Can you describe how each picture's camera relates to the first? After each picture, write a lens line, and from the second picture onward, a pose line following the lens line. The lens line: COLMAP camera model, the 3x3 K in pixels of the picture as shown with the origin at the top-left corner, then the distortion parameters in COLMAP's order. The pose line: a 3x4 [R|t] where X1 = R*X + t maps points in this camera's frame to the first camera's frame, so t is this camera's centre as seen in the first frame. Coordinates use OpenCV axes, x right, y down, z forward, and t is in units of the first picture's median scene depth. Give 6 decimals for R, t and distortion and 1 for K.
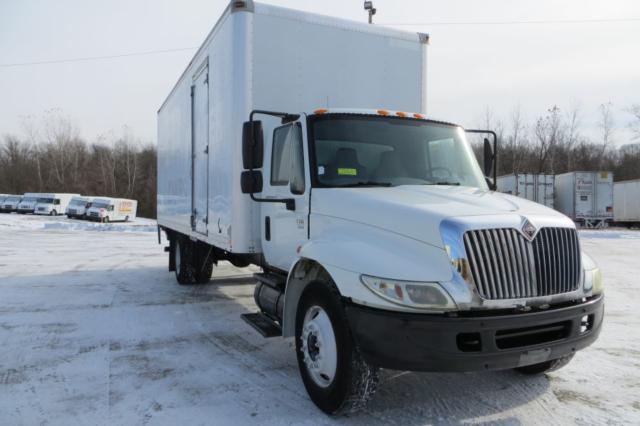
lens RADIAL K [[484.4, 0, 320.0], [0, 484.4, 213.0], [0, 0, 1]] dist [-0.005719, 0.000666]
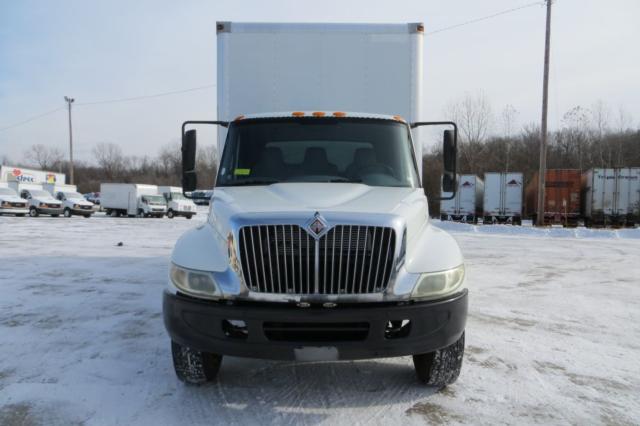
lens RADIAL K [[476.2, 0, 320.0], [0, 476.2, 224.3], [0, 0, 1]] dist [-0.007846, -0.002216]
pose [[0.901377, 0.019504, -0.432596, 0.729745], [-0.008058, 0.999568, 0.028276, 0.001605], [0.432960, -0.022001, 0.901144, 0.105005]]
